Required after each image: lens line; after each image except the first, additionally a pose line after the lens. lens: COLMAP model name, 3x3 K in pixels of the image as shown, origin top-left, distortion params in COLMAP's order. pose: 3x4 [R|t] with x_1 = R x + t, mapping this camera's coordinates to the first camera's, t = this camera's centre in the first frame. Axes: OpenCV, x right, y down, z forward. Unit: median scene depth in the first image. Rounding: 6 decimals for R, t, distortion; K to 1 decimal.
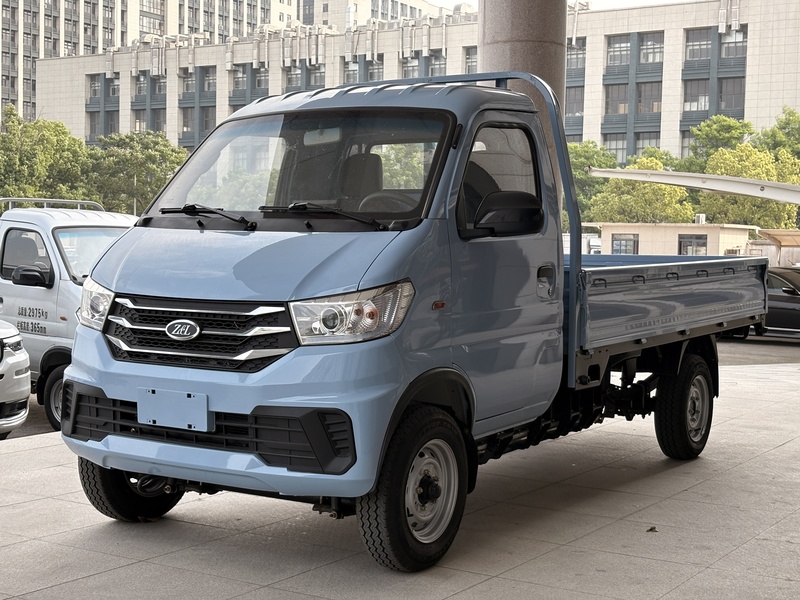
lens RADIAL K [[1211.1, 0, 400.0], [0, 1211.1, 300.0], [0, 0, 1]] dist [0.096004, -0.034294]
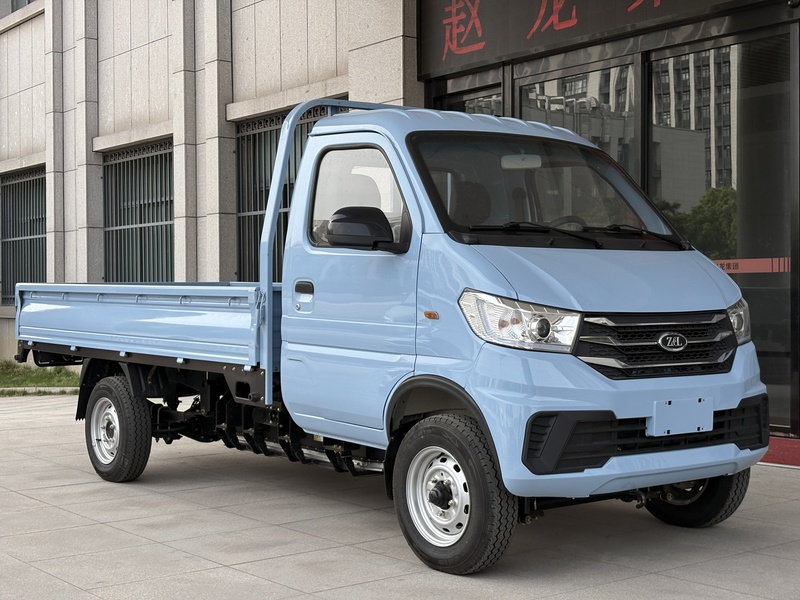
lens RADIAL K [[1211.1, 0, 400.0], [0, 1211.1, 300.0], [0, 0, 1]] dist [0.096004, -0.034294]
pose [[0.355031, -0.027921, 0.934437, -1.254568], [0.054348, 0.998480, 0.009185, -0.034363], [-0.933273, 0.047523, 0.356009, 0.840416]]
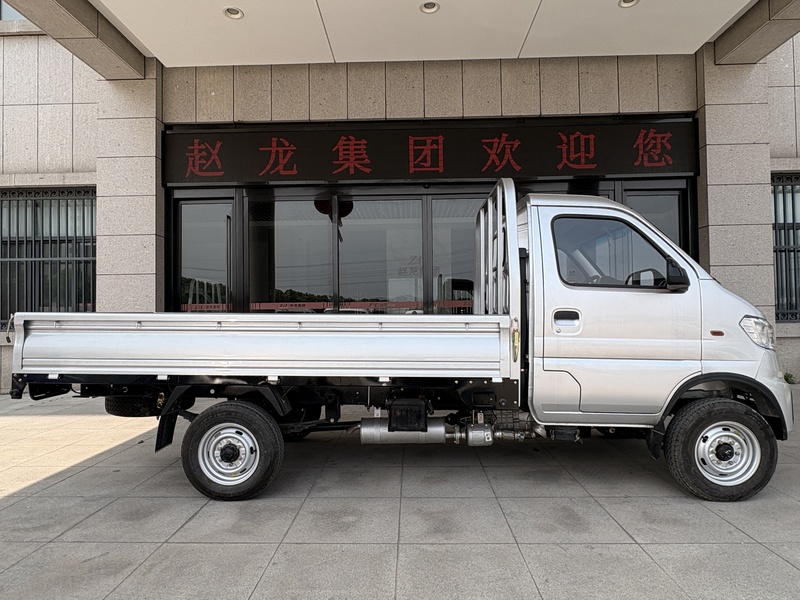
lens RADIAL K [[478.7, 0, 398.6], [0, 478.7, 300.0], [0, 0, 1]] dist [-0.001651, 0.001445]
pose [[-0.502429, 0.008430, 0.864577, -0.599331], [0.038704, 0.999169, 0.012749, -0.078985], [-0.863751, 0.039868, -0.502338, 1.881848]]
